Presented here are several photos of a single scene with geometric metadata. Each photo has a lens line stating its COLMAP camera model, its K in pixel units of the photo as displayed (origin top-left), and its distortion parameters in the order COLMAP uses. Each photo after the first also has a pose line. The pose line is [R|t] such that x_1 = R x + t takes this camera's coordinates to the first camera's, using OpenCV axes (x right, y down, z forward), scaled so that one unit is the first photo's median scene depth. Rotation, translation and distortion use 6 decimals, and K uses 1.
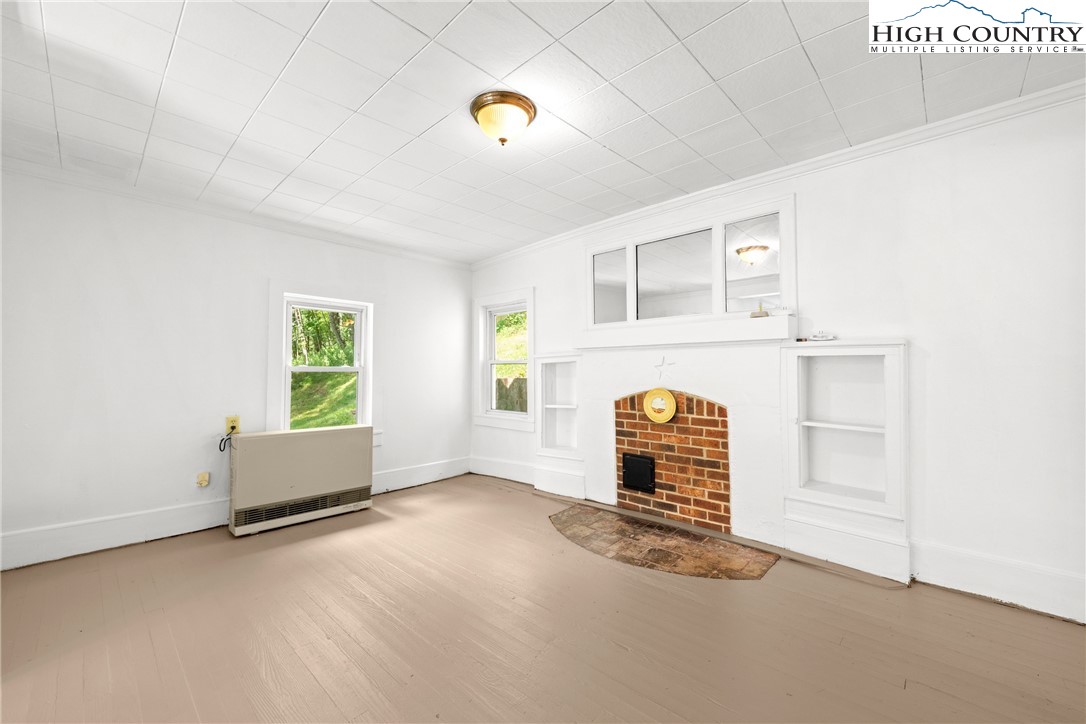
lens RADIAL K [[432.9, 0, 542.1], [0, 432.9, 358.8], [0, 0, 1]] dist [0.001358, -0.000292]
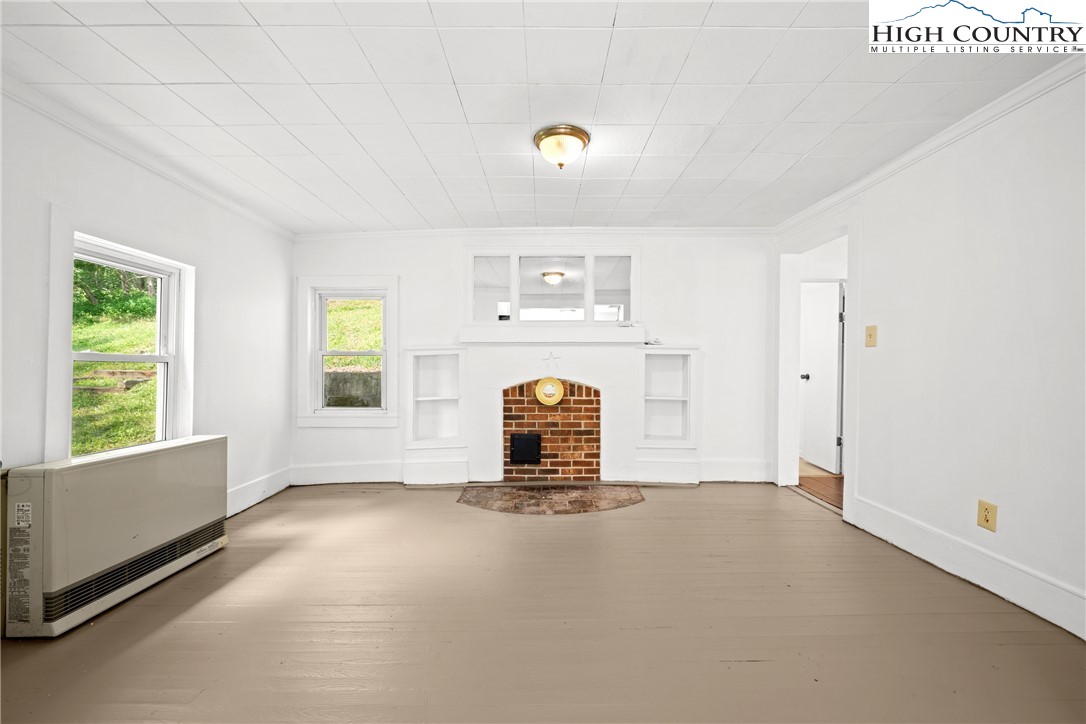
lens RADIAL K [[432.9, 0, 540.2], [0, 432.9, 362.4], [0, 0, 1]] dist [0.001358, -0.000292]
pose [[0.727705, 0.008913, 0.685832, -0.587649], [-0.020709, 0.999745, 0.008981, 0.013931], [-0.685577, -0.020739, 0.727704, 0.112027]]
